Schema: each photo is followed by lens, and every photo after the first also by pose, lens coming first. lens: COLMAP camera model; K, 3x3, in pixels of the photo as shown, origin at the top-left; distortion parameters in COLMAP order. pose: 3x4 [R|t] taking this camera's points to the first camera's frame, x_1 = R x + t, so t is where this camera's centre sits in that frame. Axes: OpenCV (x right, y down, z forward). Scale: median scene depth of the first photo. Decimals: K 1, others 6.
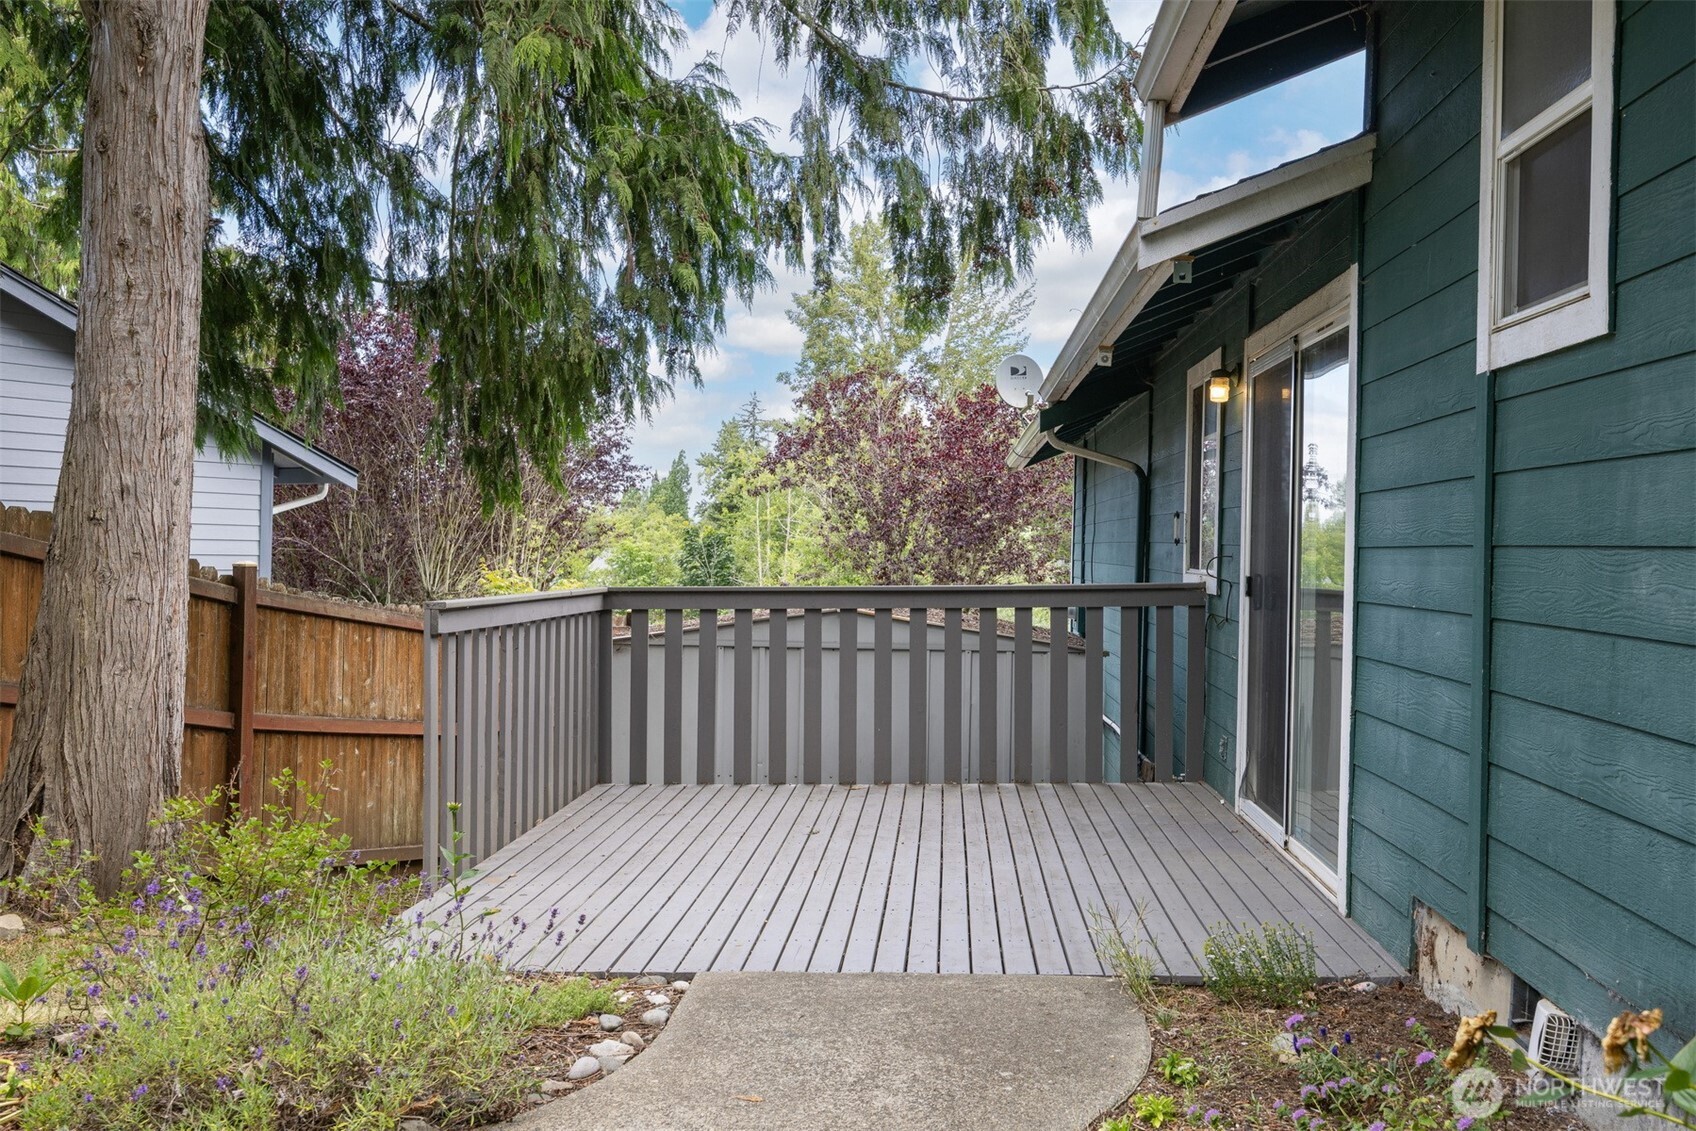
lens RADIAL K [[1589.6, 0, 851.3], [0, 1589.6, 549.0], [0, 0, 1]] dist [0.011775, 0.000000]
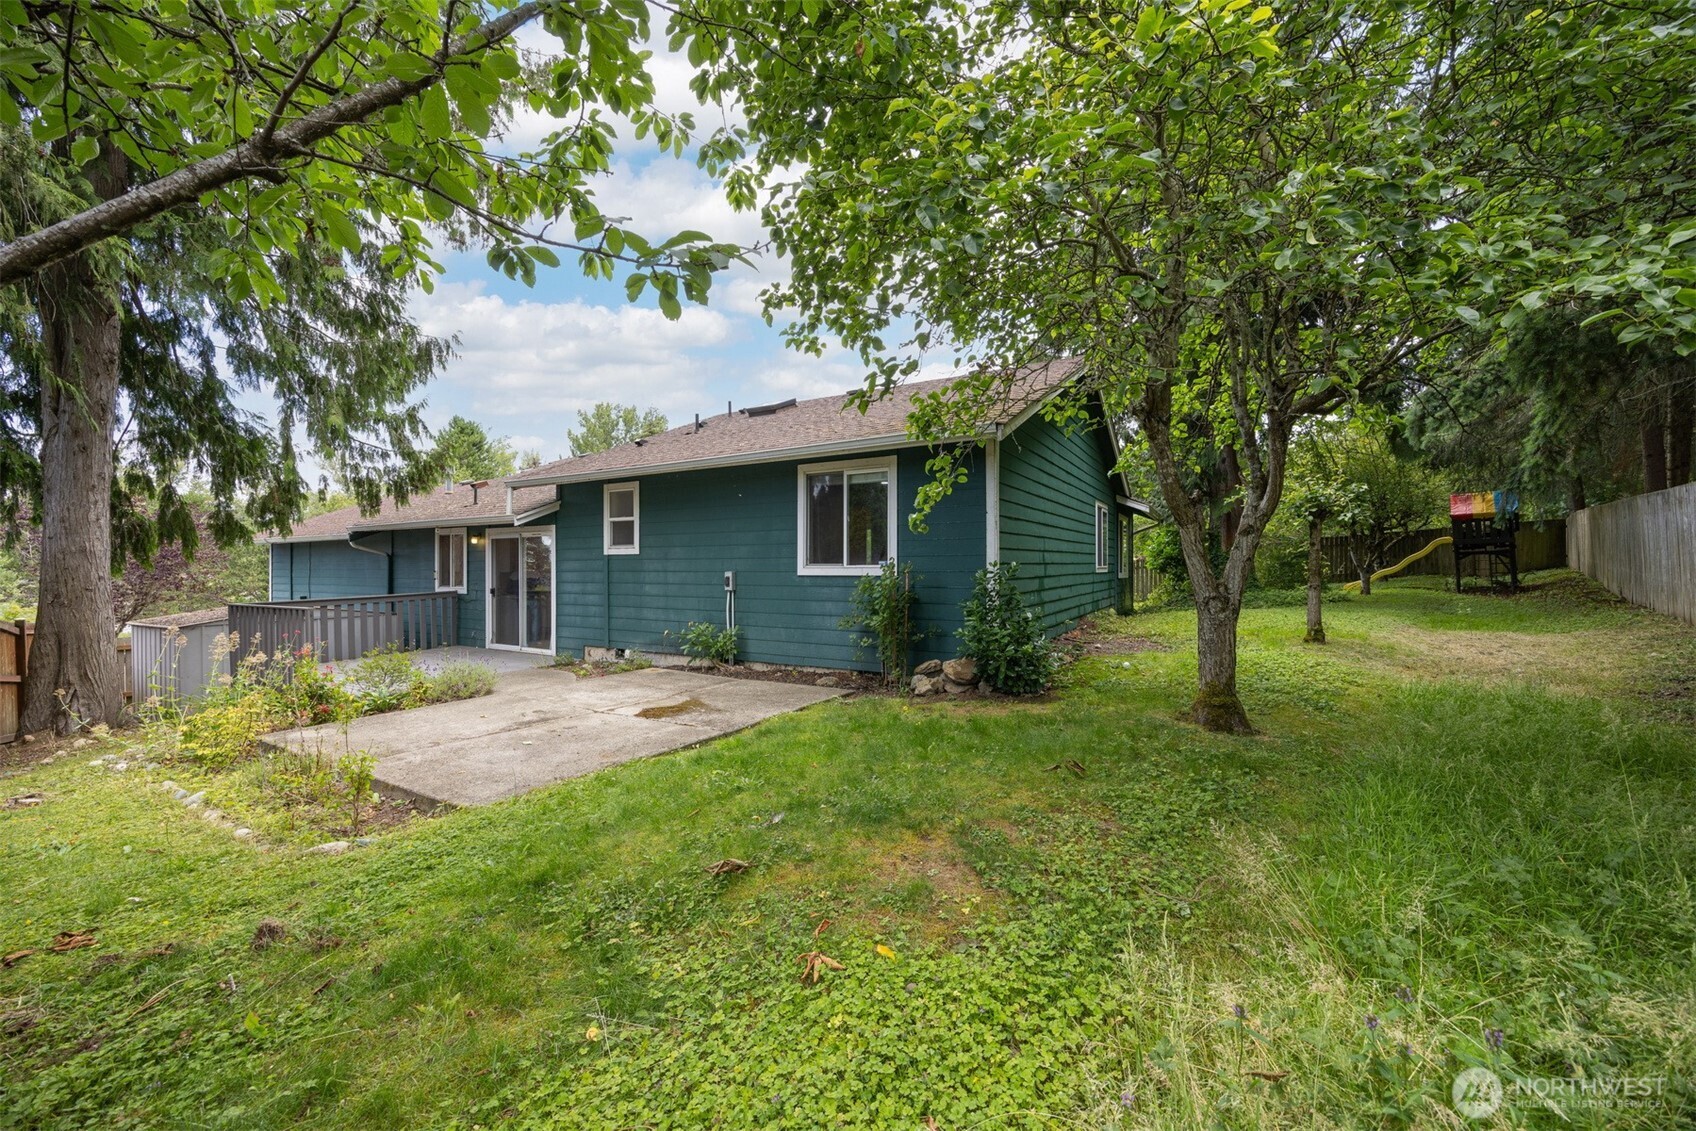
lens RADIAL K [[669.9, 0, 872.3], [0, 669.9, 556.7], [0, 0, 1]] dist [-0.001876, -0.001351]
pose [[0.475059, -0.013763, 0.879846, -0.825068], [0.017311, 0.999830, 0.006293, -0.059904], [-0.879783, 0.012242, 0.475217, -0.670270]]
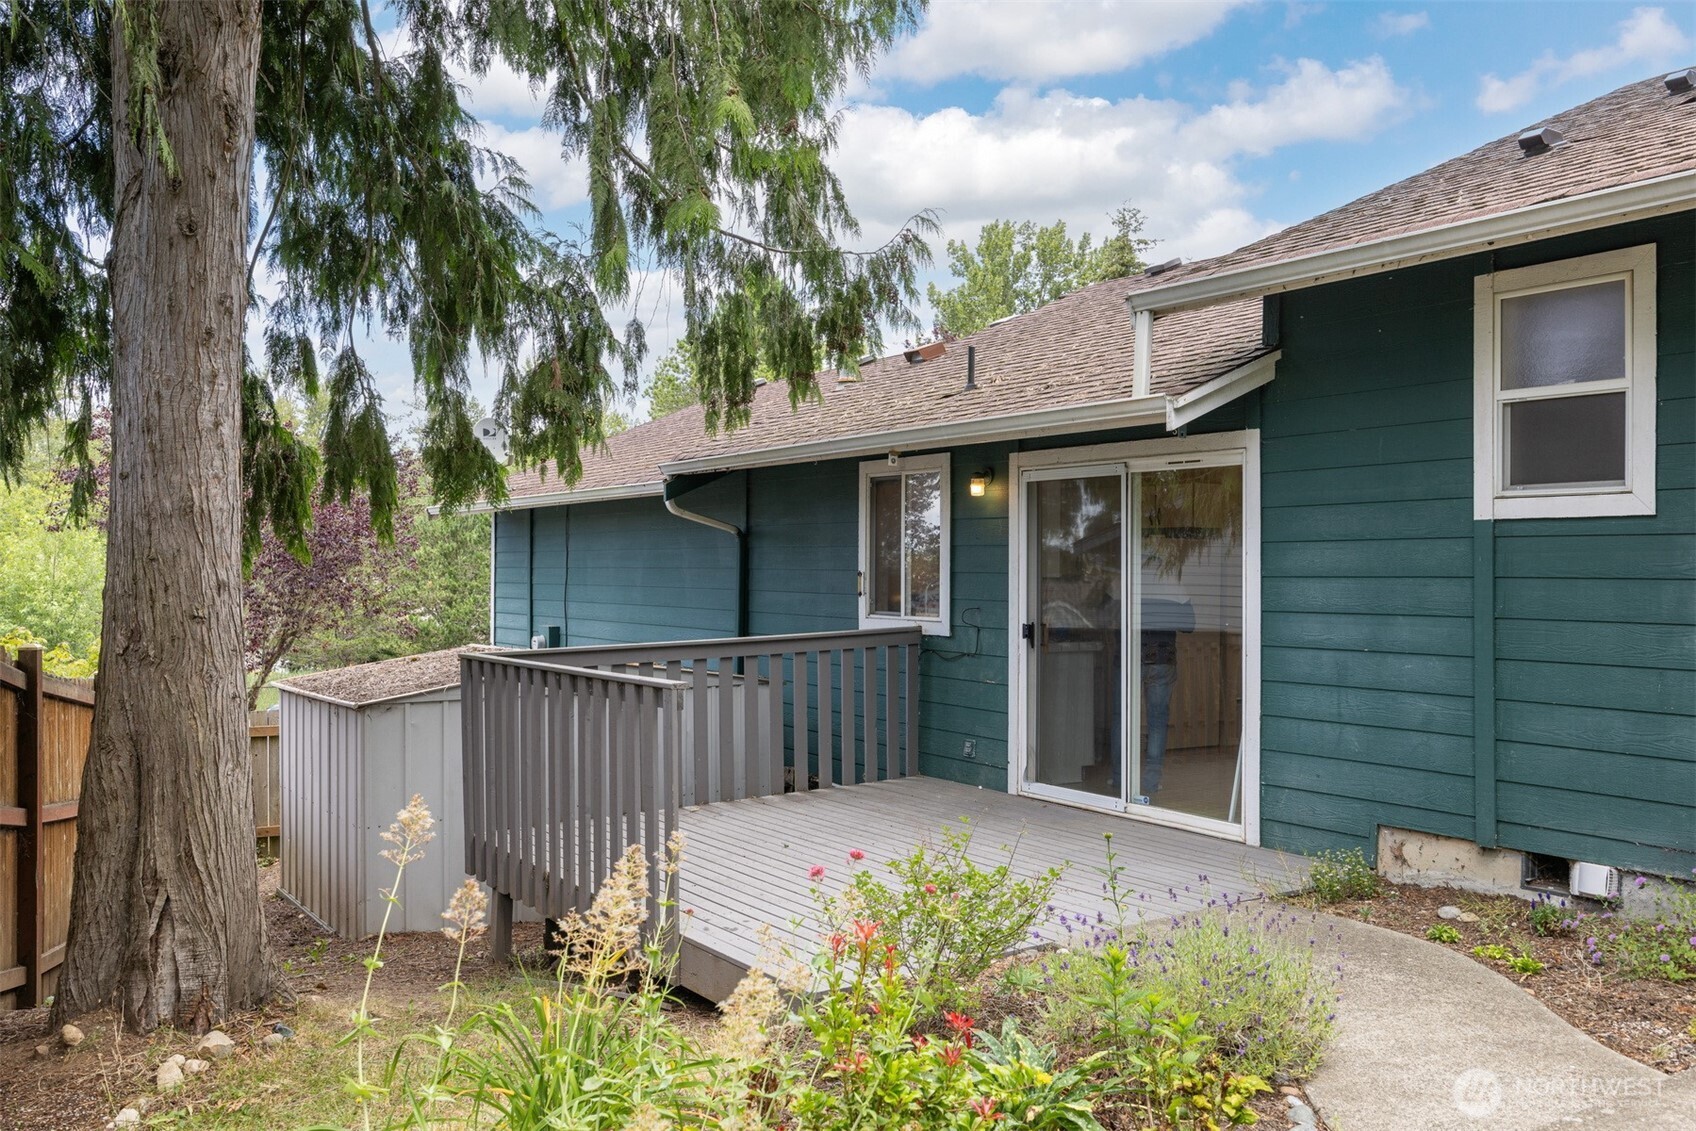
lens RADIAL K [[1444.3, 0, 843.7], [0, 1444.3, 574.2], [0, 0, 1]] dist [0.029436, -0.001840]
pose [[0.816340, -0.022234, 0.577144, -0.658763], [0.017308, 0.999752, 0.014033, -0.049984], [-0.577313, -0.001467, 0.816522, 0.053225]]
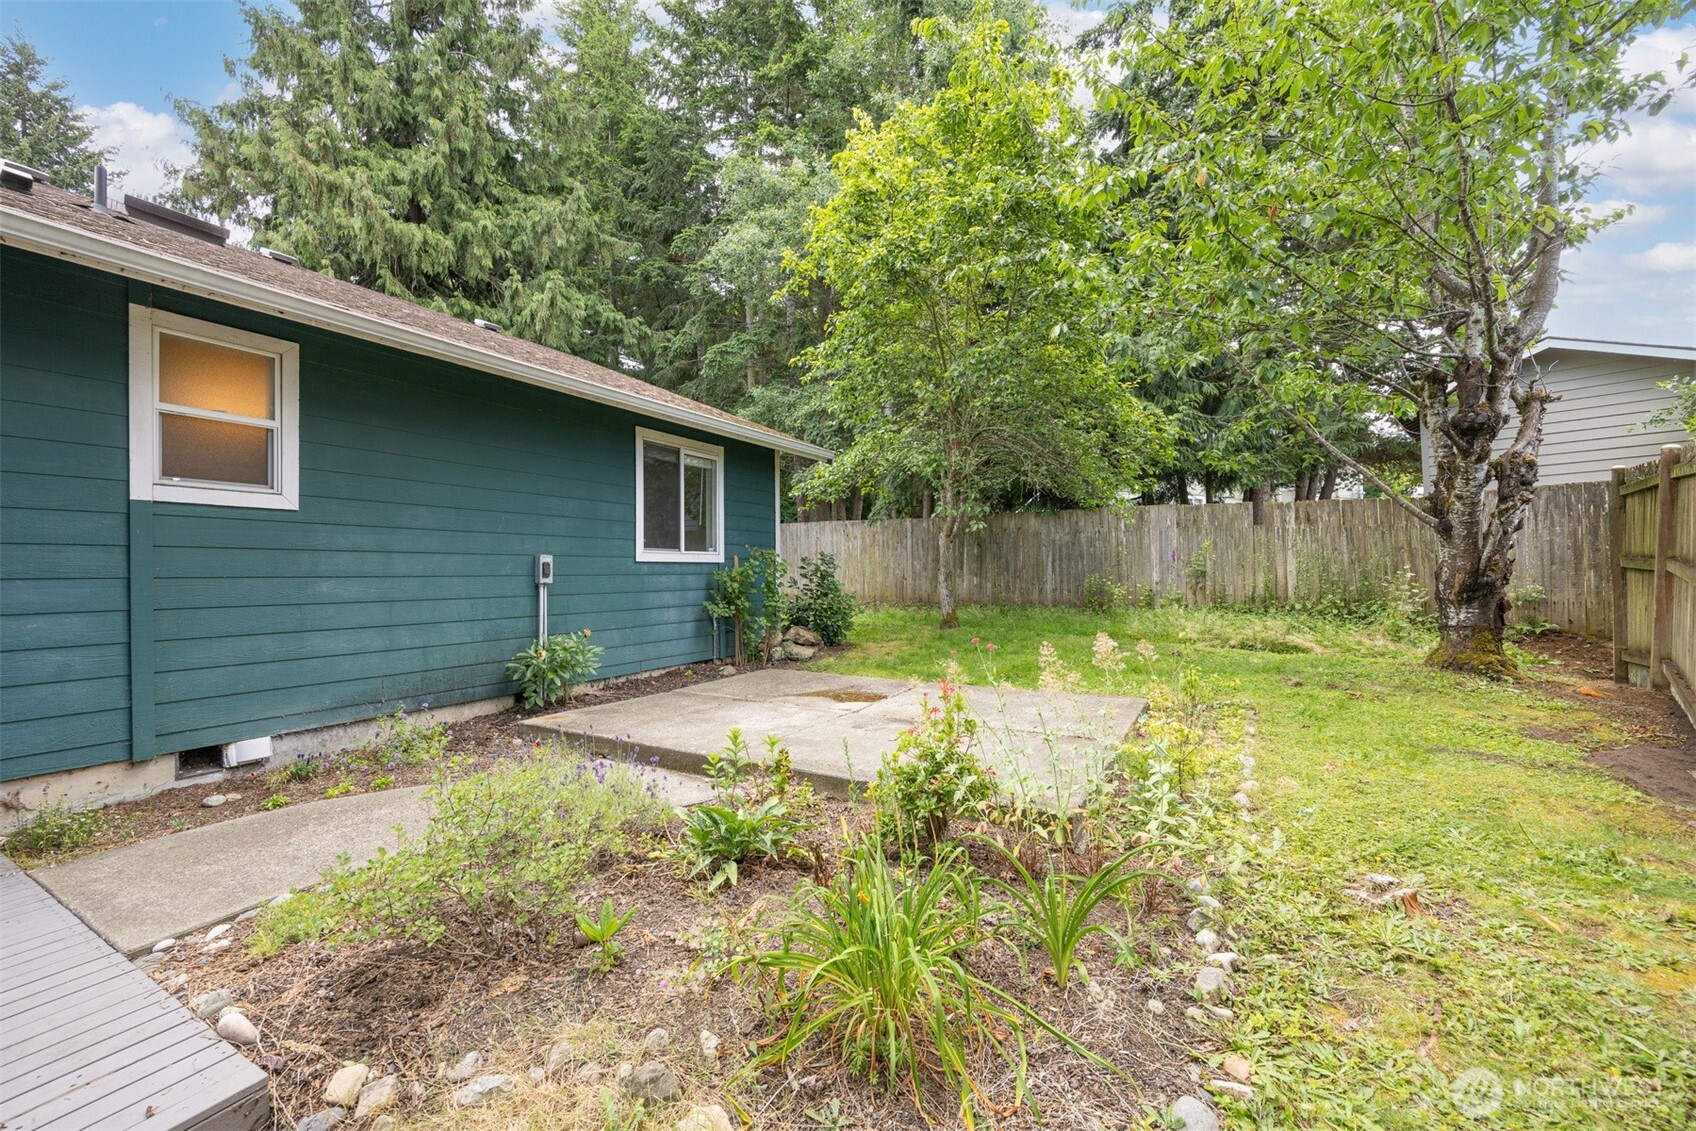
lens RADIAL K [[669.9, 0, 859.0], [0, 669.9, 574.6], [0, 0, 1]] dist [-0.001876, -0.001351]
pose [[-0.898164, -0.011137, 0.439519, -0.541621], [-0.006542, 0.999907, 0.011967, -0.014406], [-0.439612, 0.007873, -0.898153, 0.813026]]
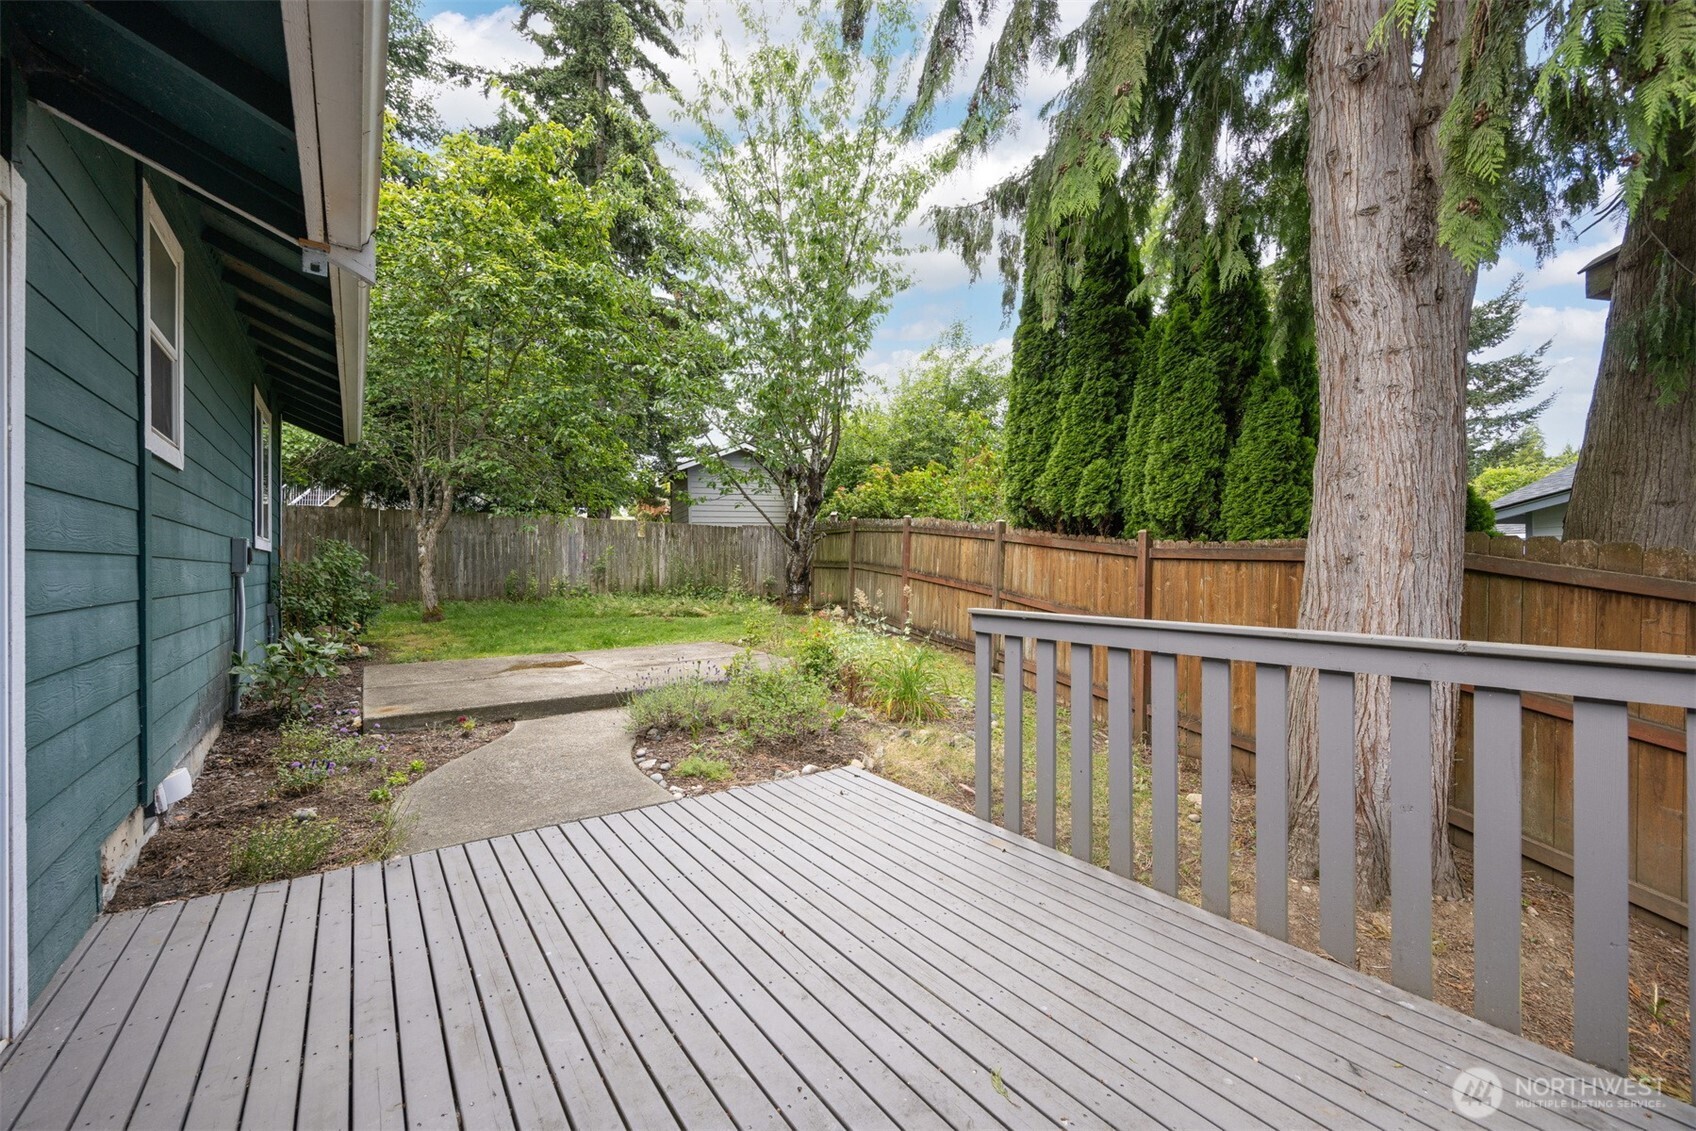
lens RADIAL K [[669.9, 0, 848.5], [0, 669.9, 567.2], [0, 0, 1]] dist [-0.001876, -0.001351]
pose [[-0.769617, -0.016959, -0.638280, 0.165046], [-0.010817, 0.999850, -0.013523, 0.007803], [0.638414, -0.003504, -0.769685, 1.157982]]
